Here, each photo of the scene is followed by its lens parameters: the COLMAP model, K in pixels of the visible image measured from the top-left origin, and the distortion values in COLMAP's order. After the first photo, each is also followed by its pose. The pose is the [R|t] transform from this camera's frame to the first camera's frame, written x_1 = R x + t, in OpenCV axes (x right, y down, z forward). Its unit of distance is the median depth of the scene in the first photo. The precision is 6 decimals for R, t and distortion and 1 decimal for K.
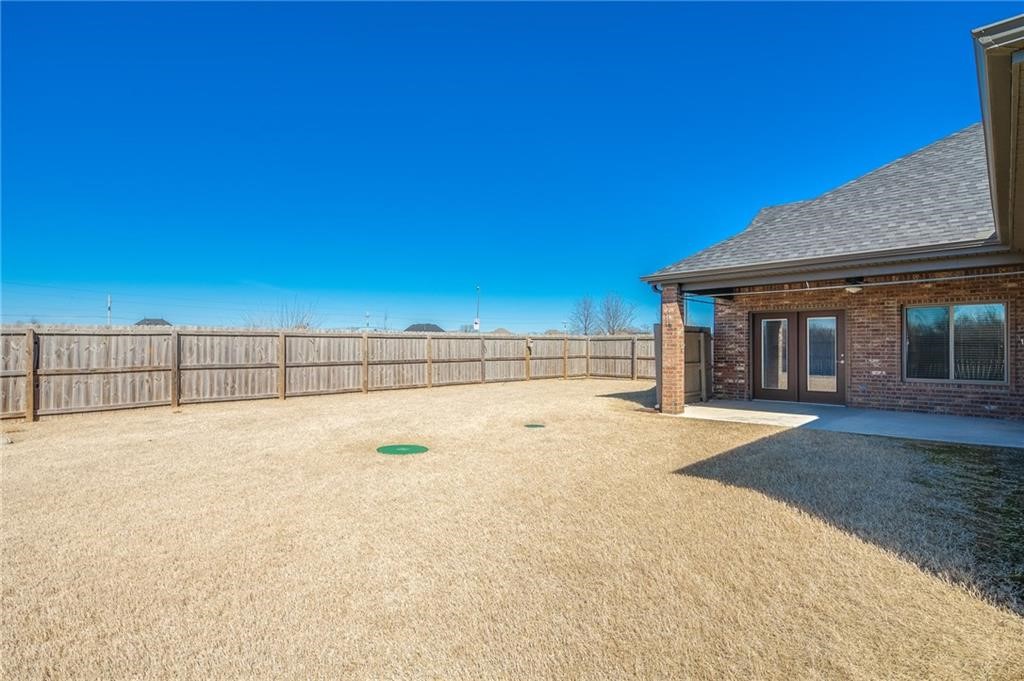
lens RADIAL K [[500.7, 0, 511.2], [0, 500.7, 340.6], [0, 0, 1]] dist [0.014217, -0.009088]
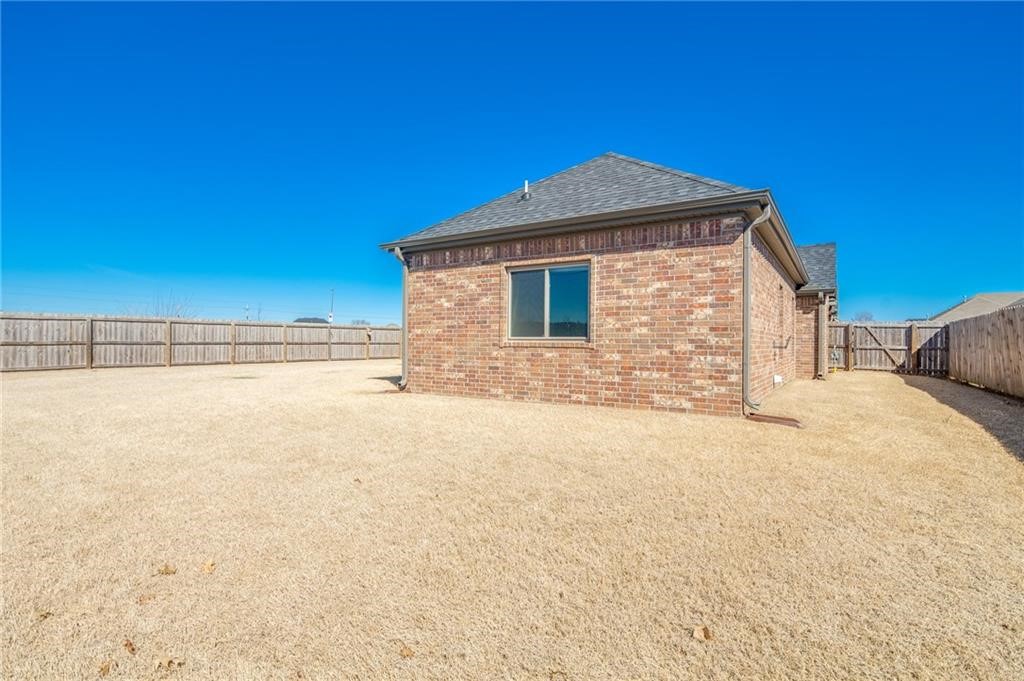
lens RADIAL K [[500.7, 0, 512.5], [0, 500.7, 339.8], [0, 0, 1]] dist [0.014217, -0.009088]
pose [[0.999859, 0.016738, 0.000962, 0.520117], [-0.016743, 0.999845, 0.005361, 0.015538], [-0.000872, -0.005376, 0.999985, -0.432292]]
